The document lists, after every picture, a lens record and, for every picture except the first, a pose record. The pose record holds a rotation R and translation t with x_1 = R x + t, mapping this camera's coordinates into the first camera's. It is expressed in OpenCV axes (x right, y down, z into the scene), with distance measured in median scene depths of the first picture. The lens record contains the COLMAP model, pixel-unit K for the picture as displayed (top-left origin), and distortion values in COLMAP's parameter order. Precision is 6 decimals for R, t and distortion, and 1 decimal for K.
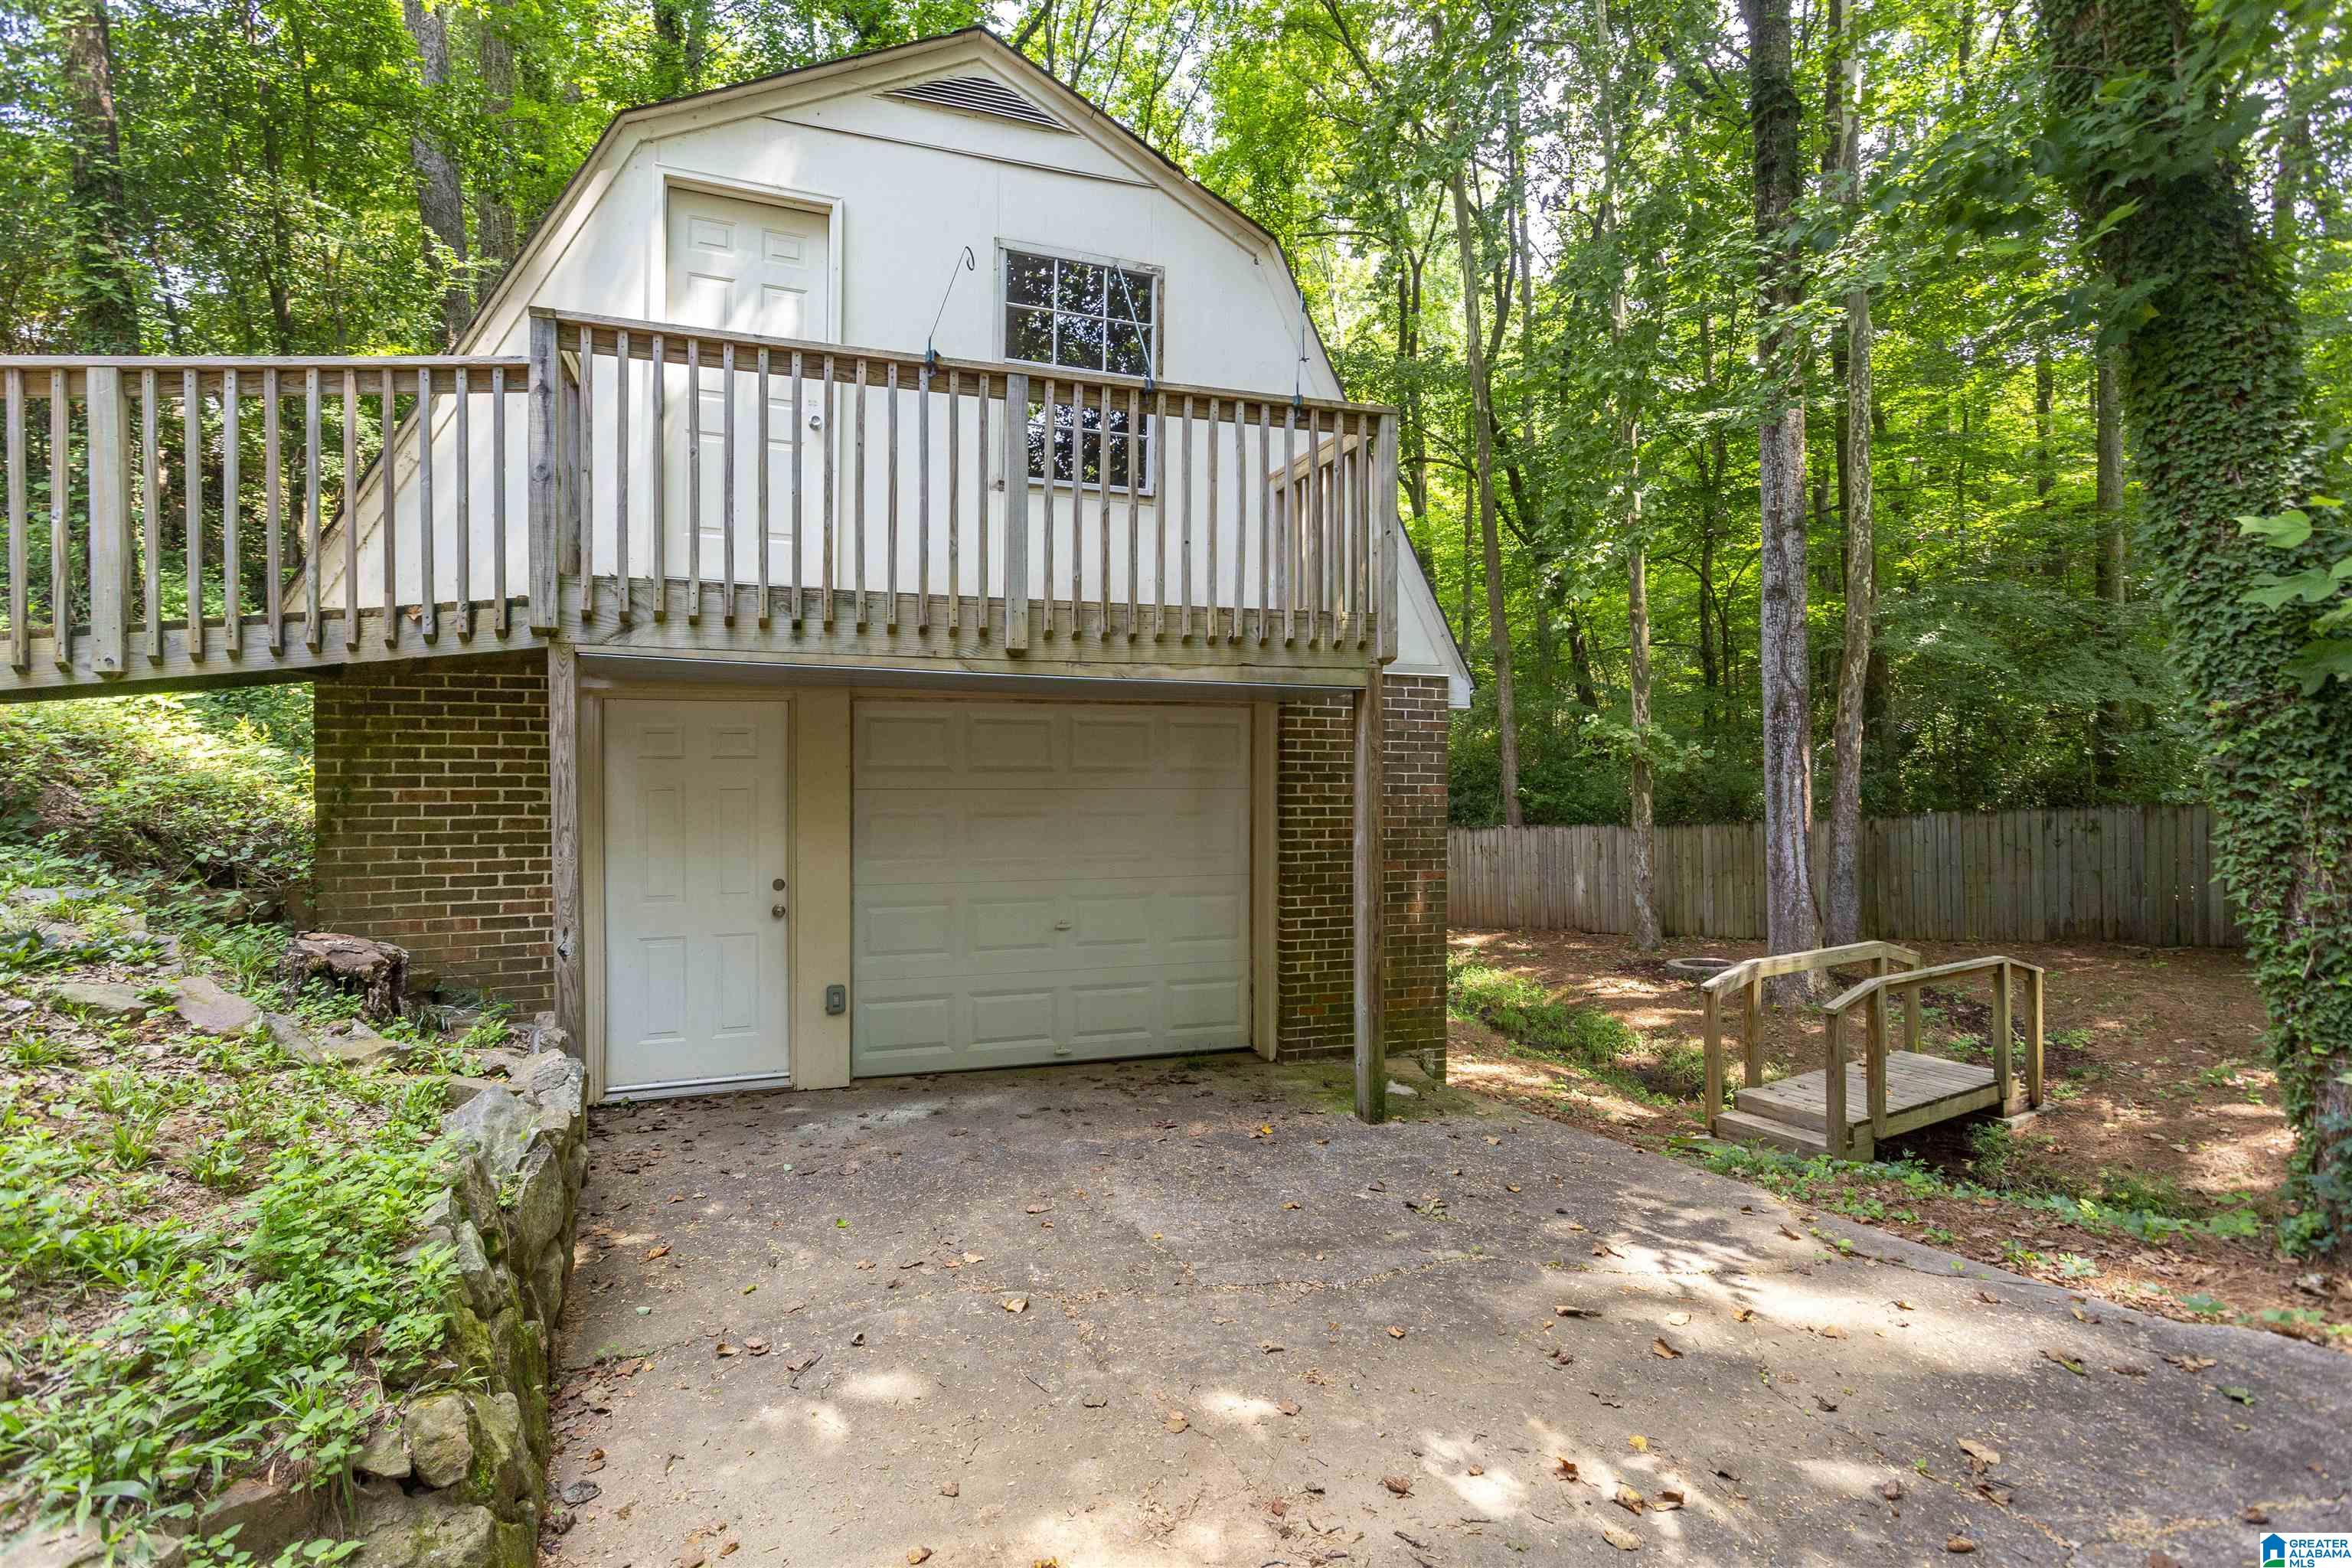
lens RADIAL K [[1109.7, 0, 1170.9], [0, 1109.7, 765.9], [0, 0, 1]] dist [0.004687, 0.000607]
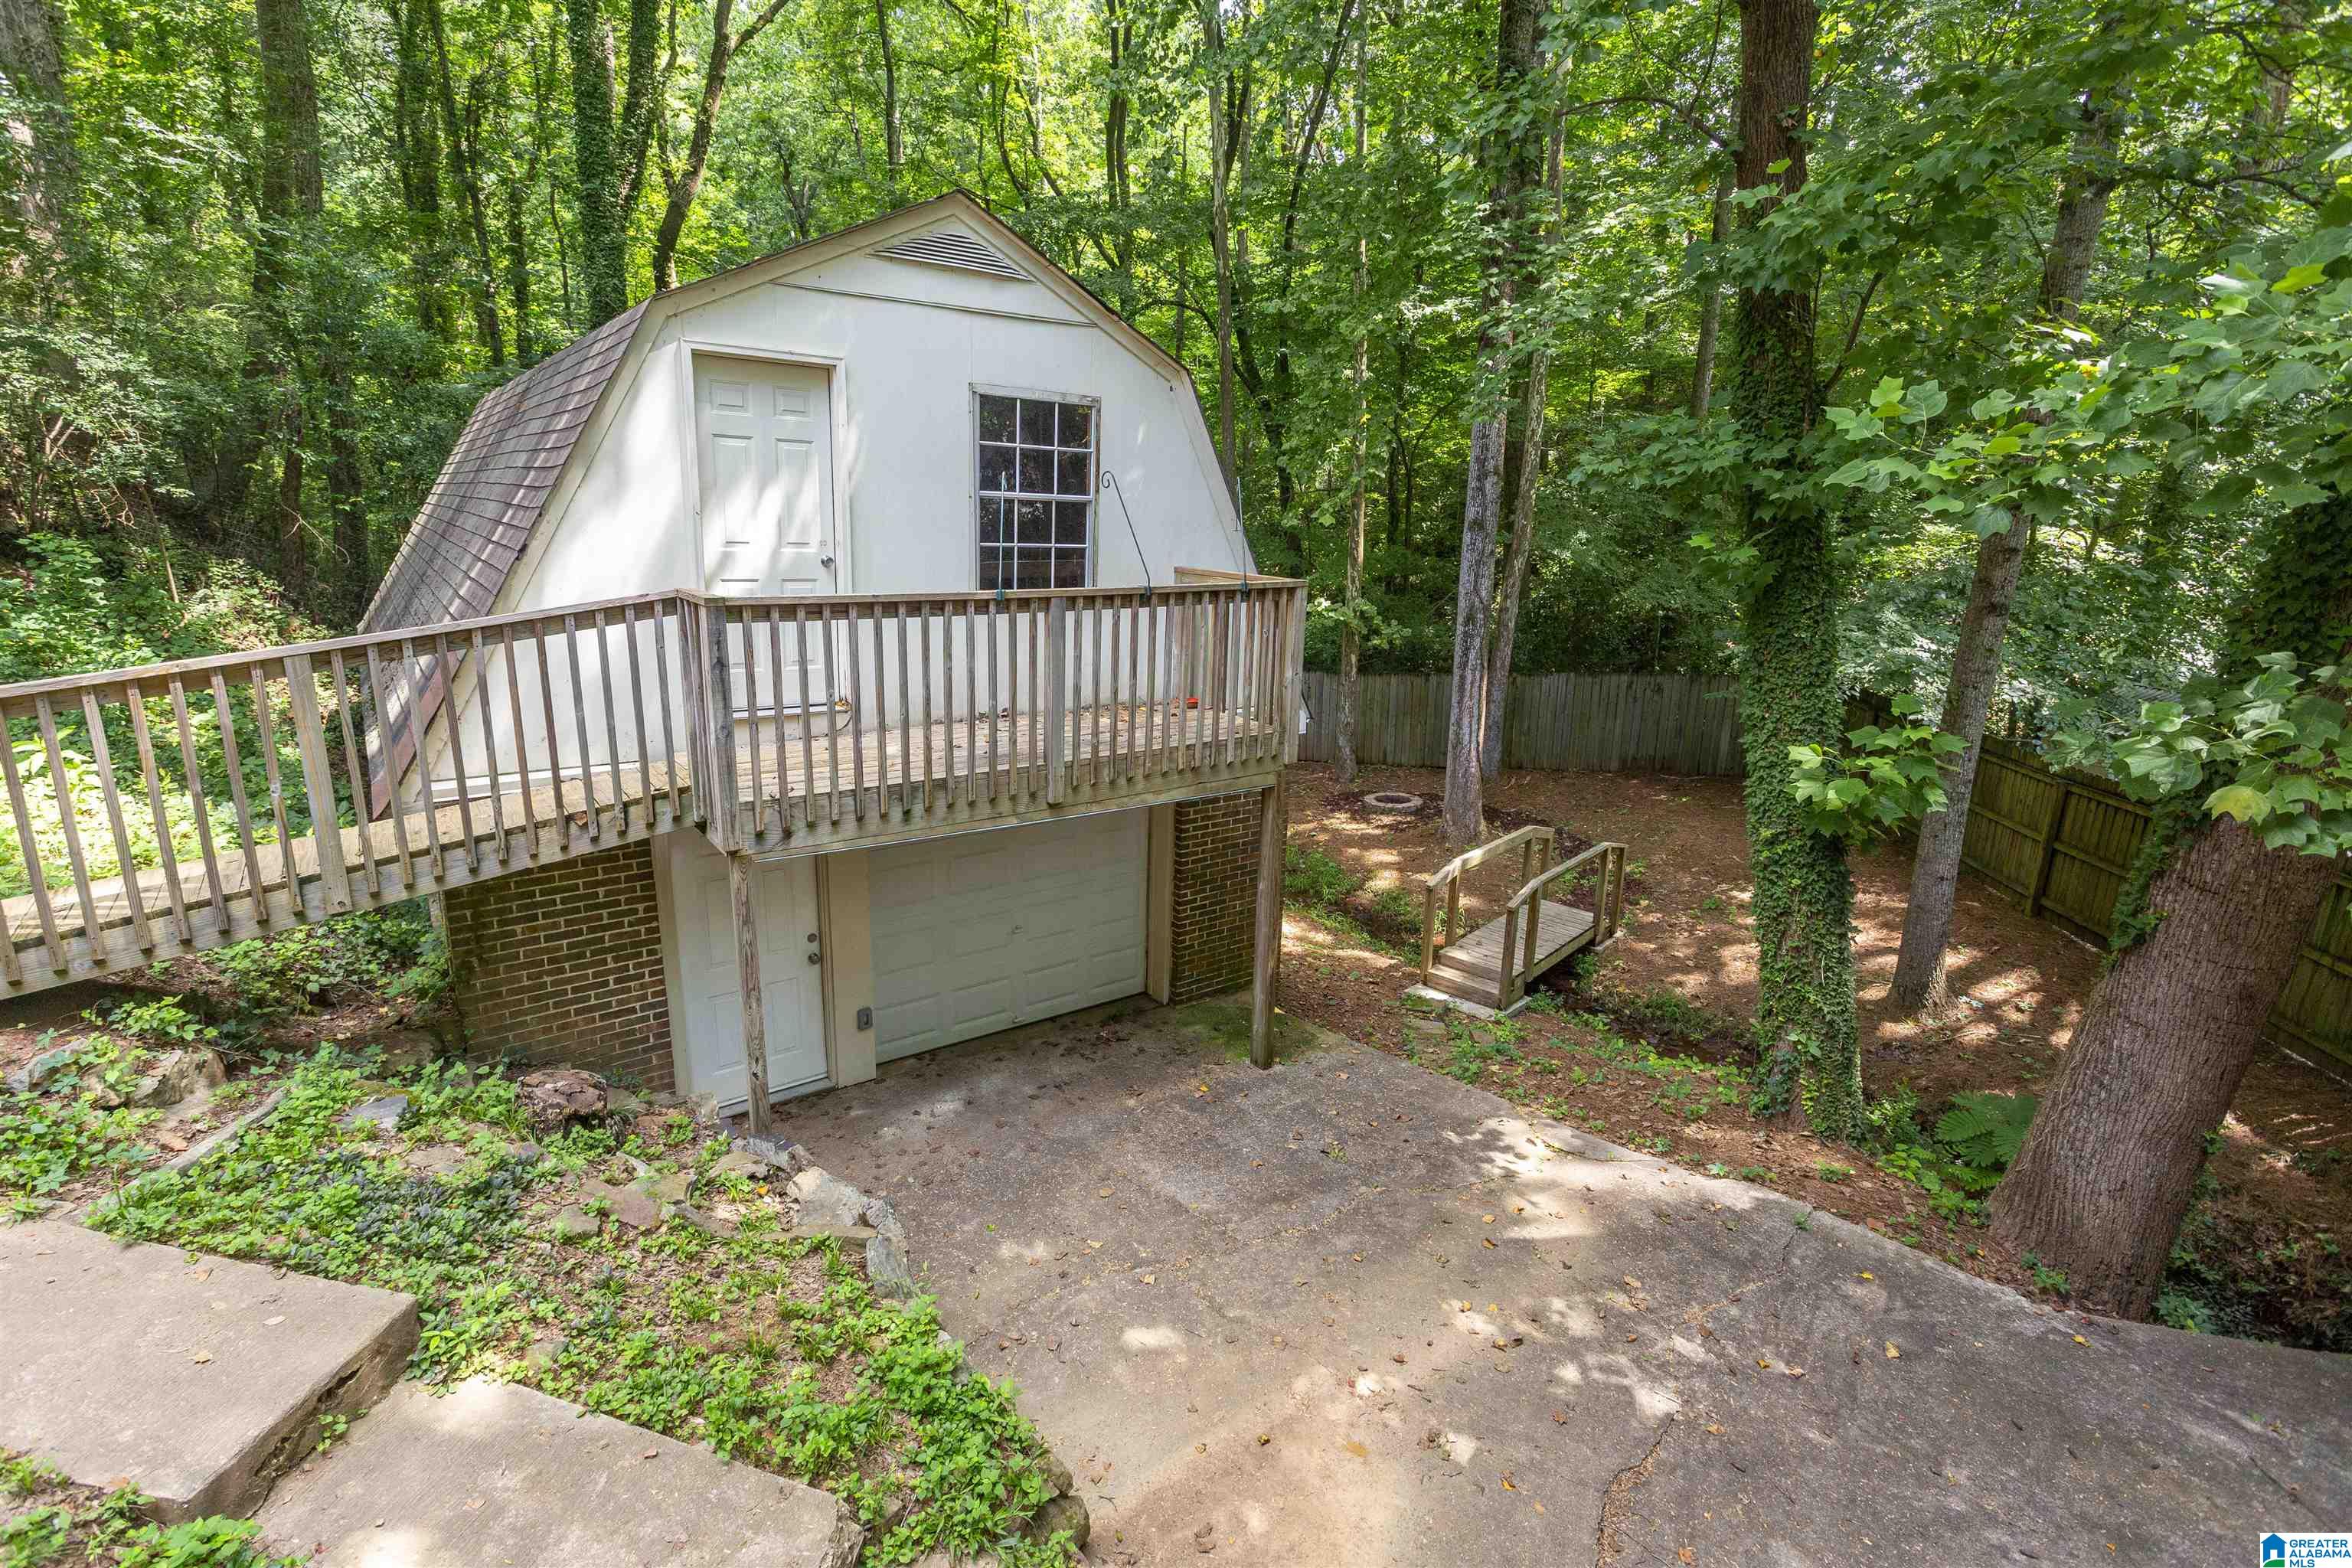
lens RADIAL K [[1109.7, 0, 1172.9], [0, 1109.7, 762.9], [0, 0, 1]] dist [0.004687, 0.000607]
pose [[0.954737, -0.043631, 0.294232, -0.310492], [-0.028141, 0.971498, 0.235373, -0.369426], [-0.296116, -0.232999, 0.926297, -0.213688]]
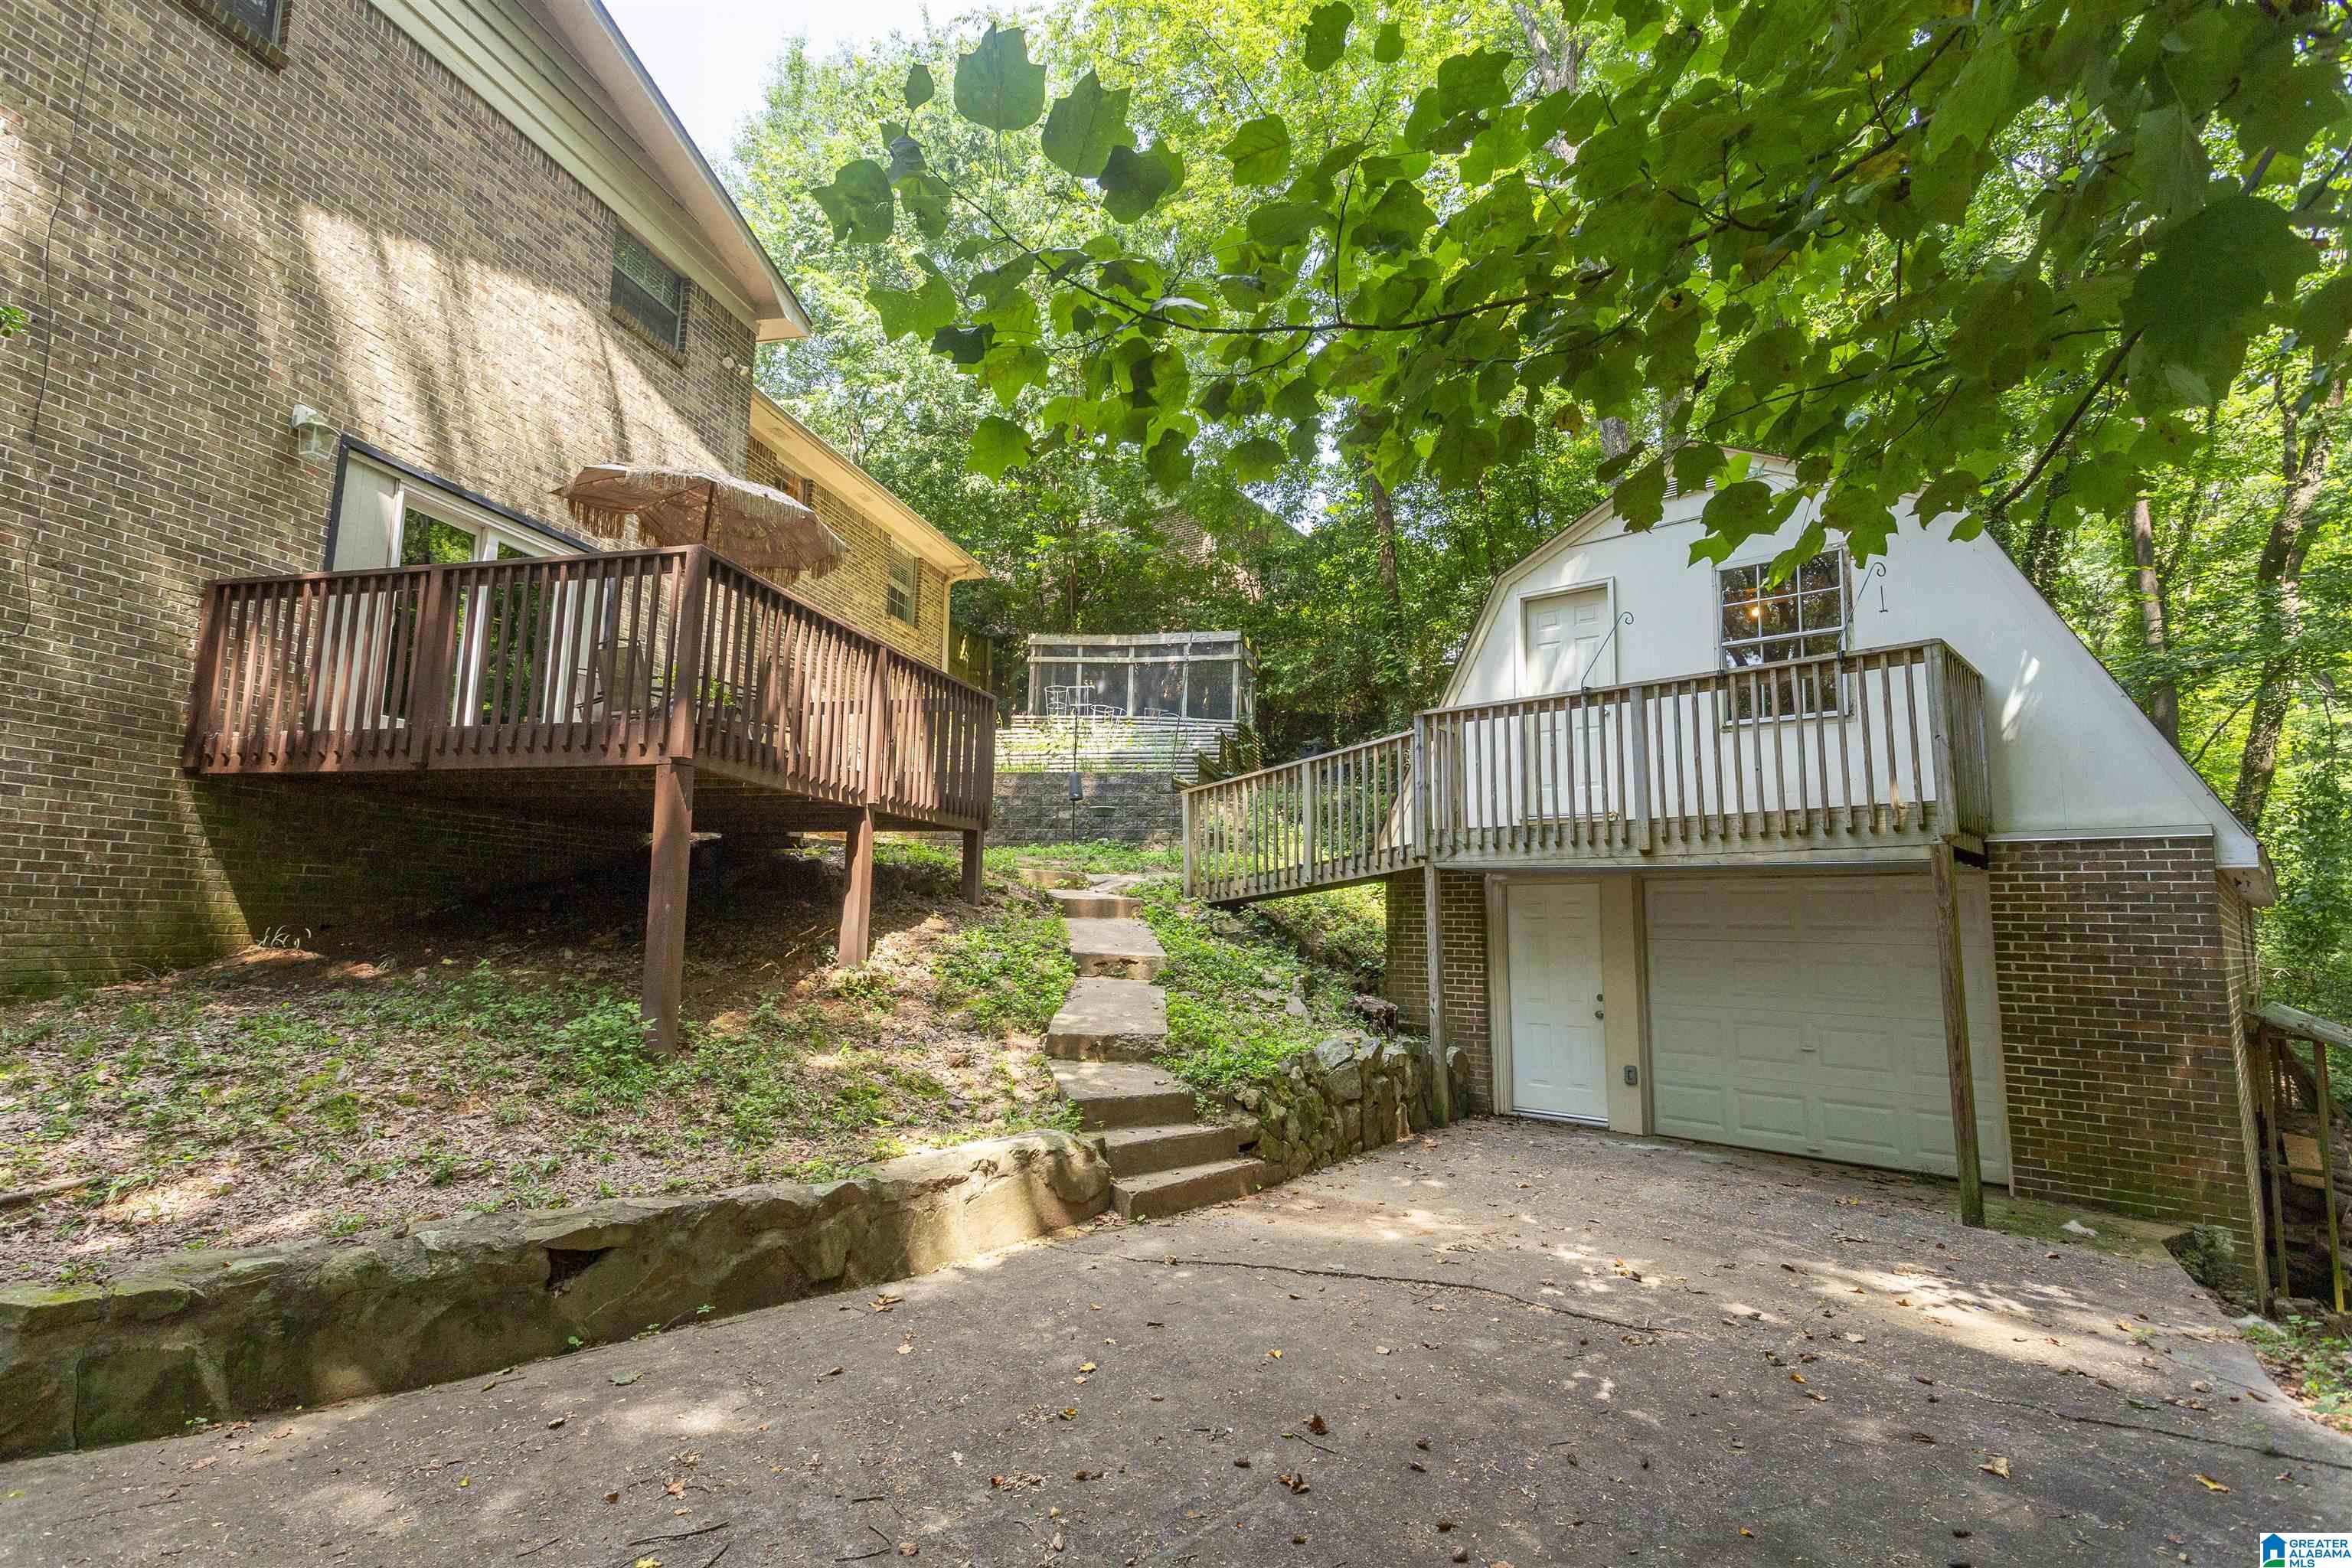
lens RADIAL K [[1109.7, 0, 1160.7], [0, 1109.7, 774.9], [0, 0, 1]] dist [0.004687, 0.000607]
pose [[0.453276, -0.115826, -0.883813, 0.783097], [-0.015901, 0.990313, -0.137938, 0.018673], [0.891228, 0.076578, 0.447044, -0.298194]]
